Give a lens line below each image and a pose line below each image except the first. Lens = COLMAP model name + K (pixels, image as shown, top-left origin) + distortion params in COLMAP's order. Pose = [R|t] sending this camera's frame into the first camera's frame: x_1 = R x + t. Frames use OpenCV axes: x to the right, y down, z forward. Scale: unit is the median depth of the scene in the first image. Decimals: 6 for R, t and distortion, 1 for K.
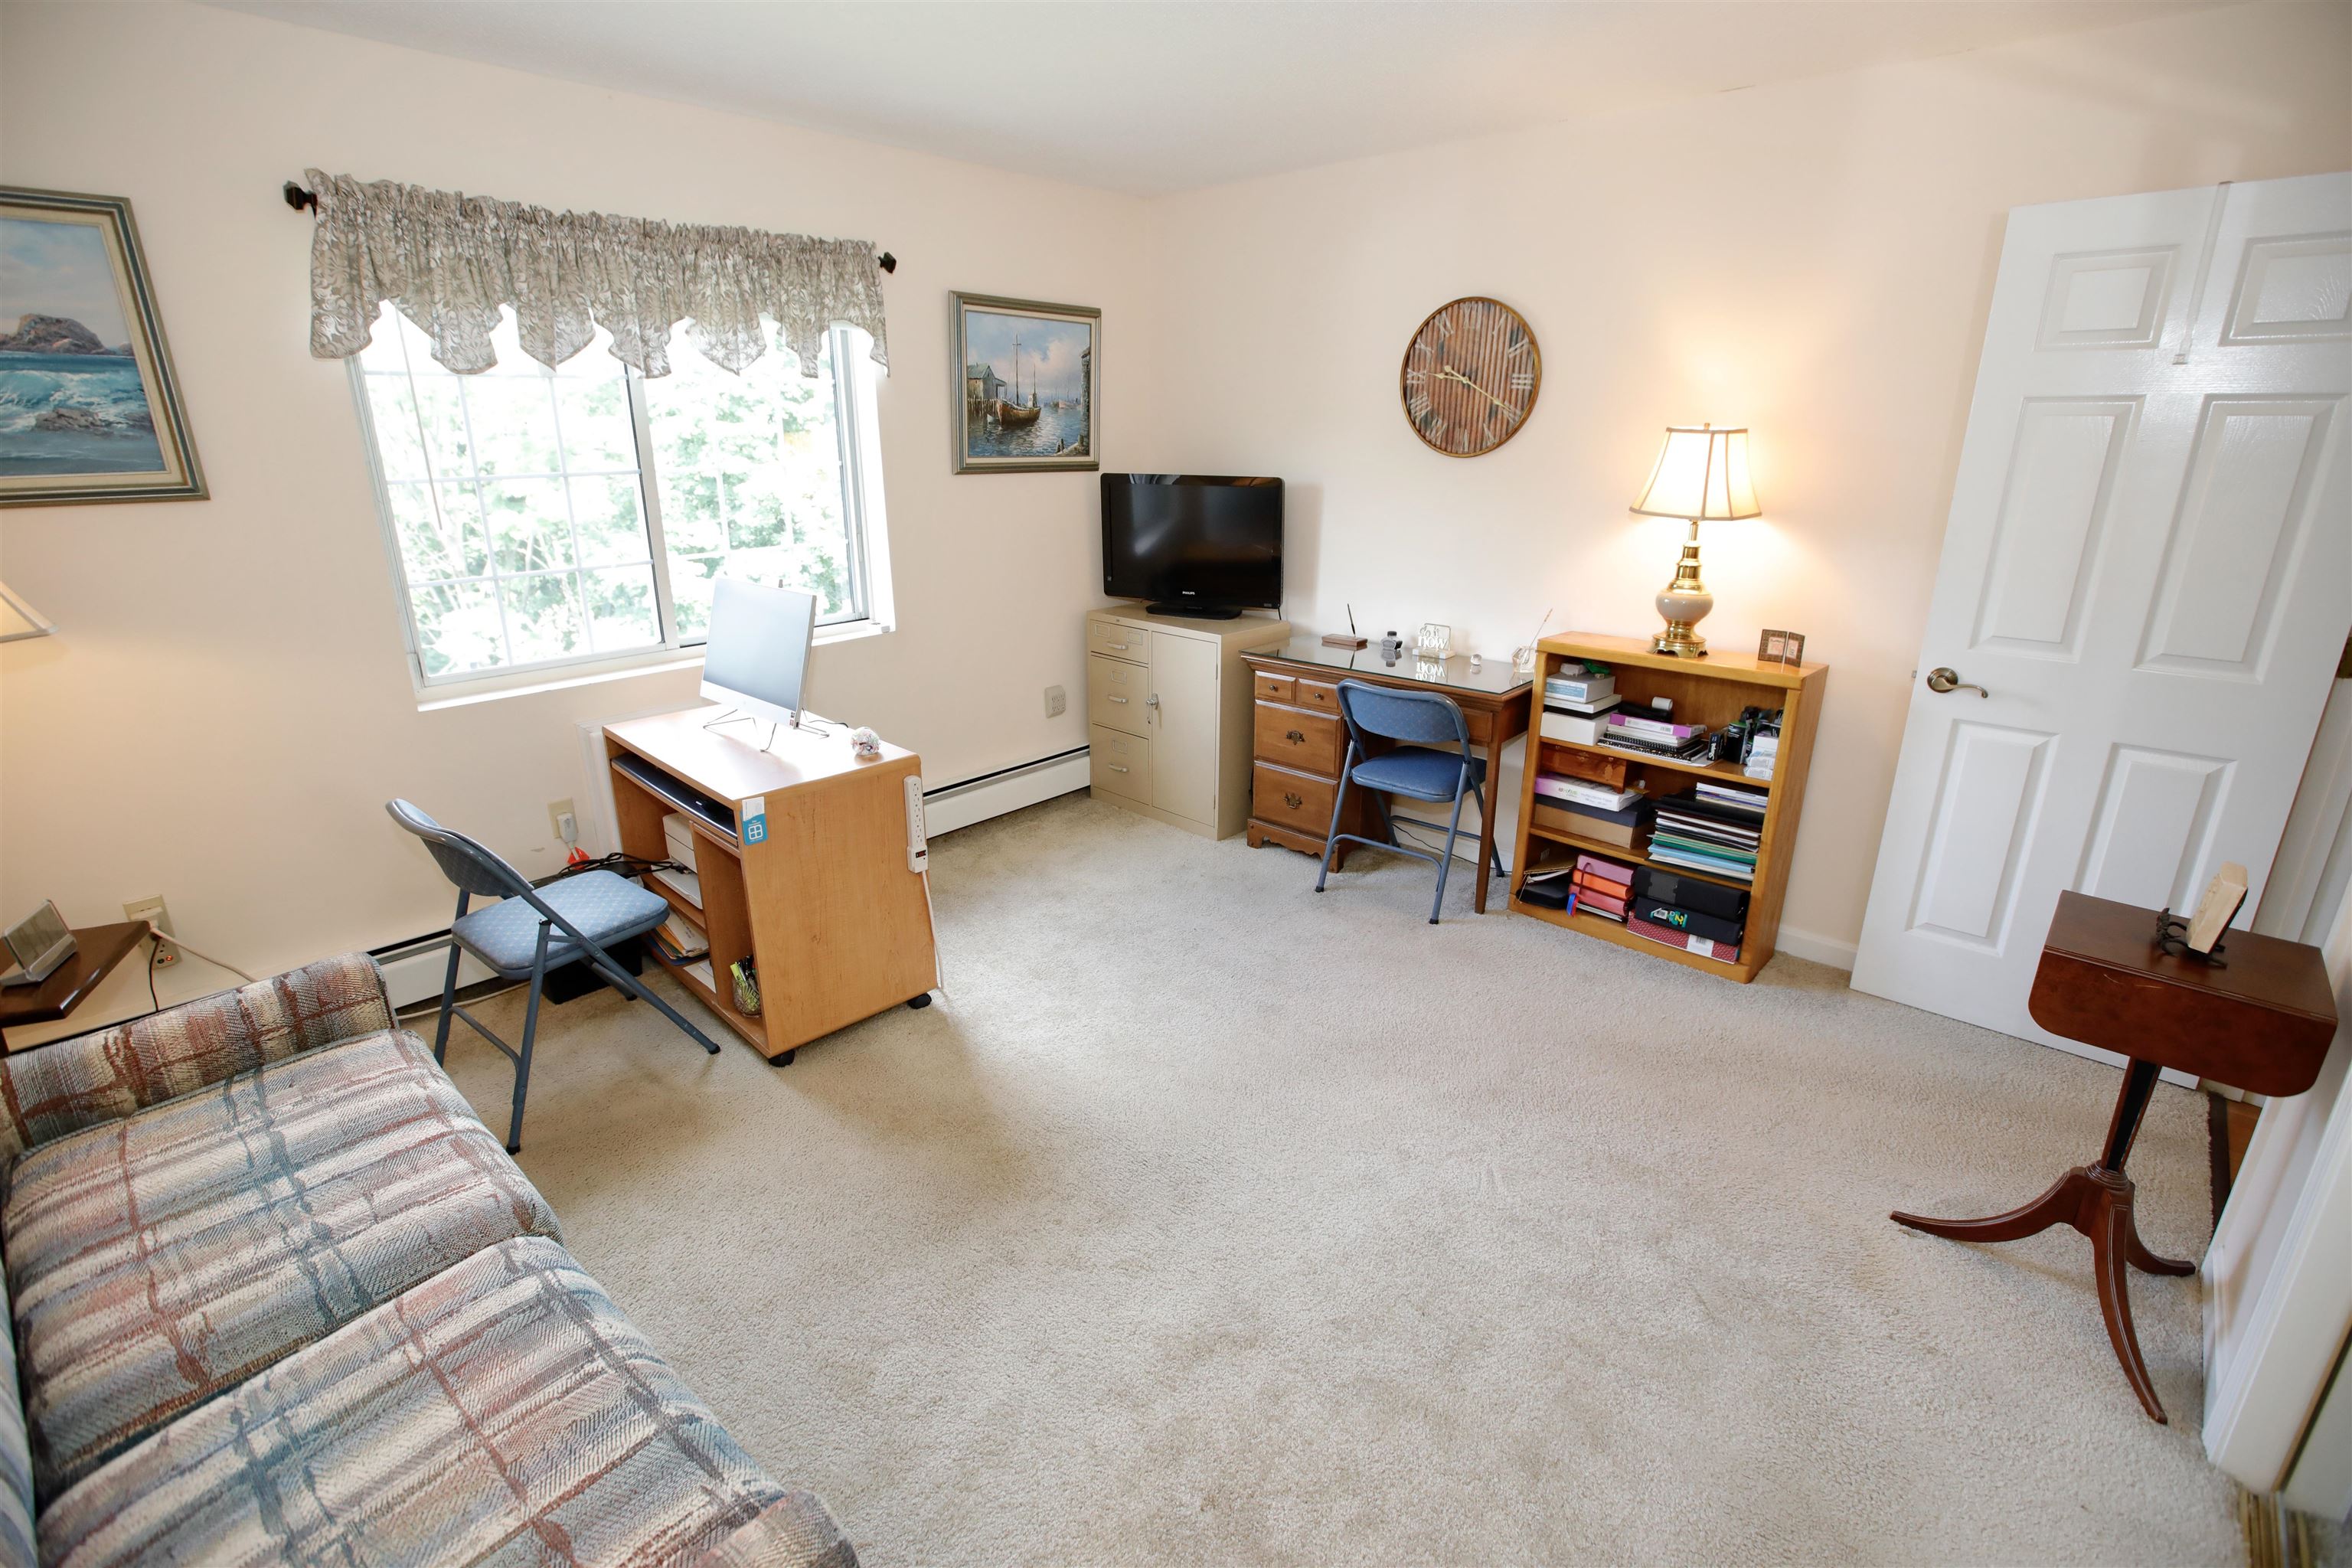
lens RADIAL K [[1065.6, 0, 1182.4], [0, 1065.6, 784.5], [0, 0, 1]] dist [-0.048228, 0.014959]
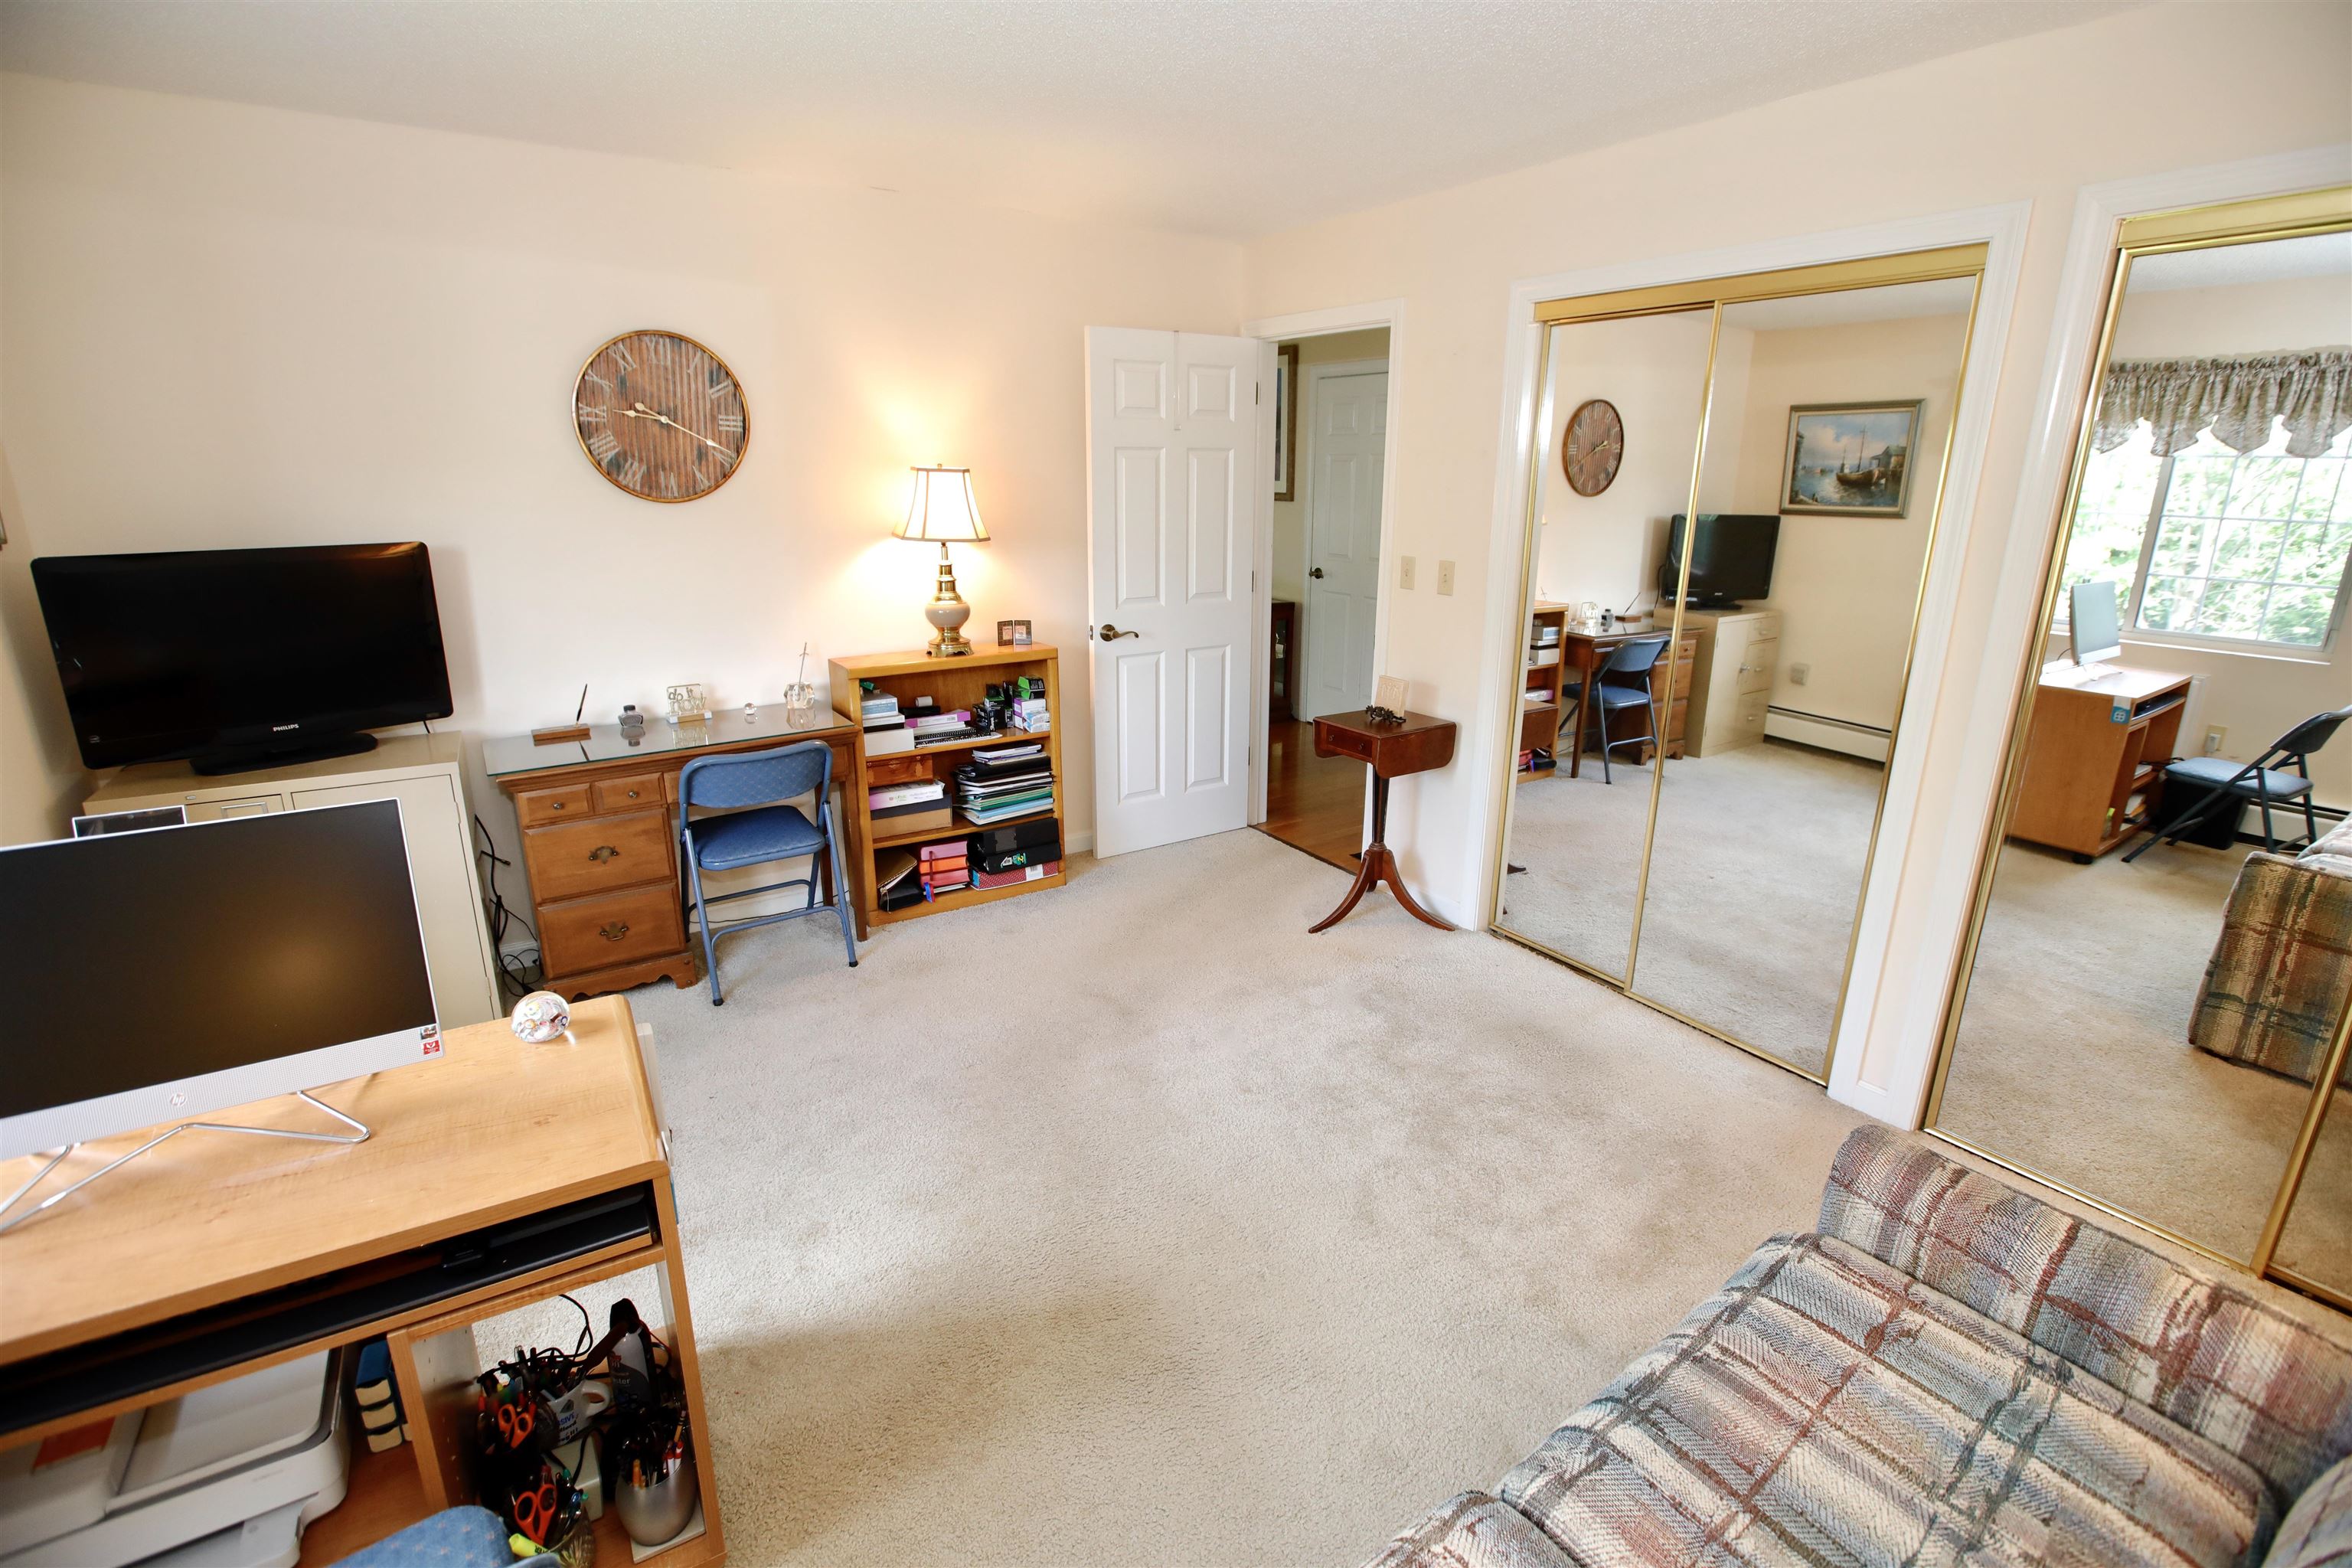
lens RADIAL K [[1065.6, 0, 1176.2], [0, 1065.6, 773.3], [0, 0, 1]] dist [-0.048228, 0.014959]
pose [[0.243869, -0.267597, 0.932159, -0.621179], [0.303829, 0.933872, 0.188601, -0.145996], [-0.920986, 0.237223, 0.309046, 0.419317]]
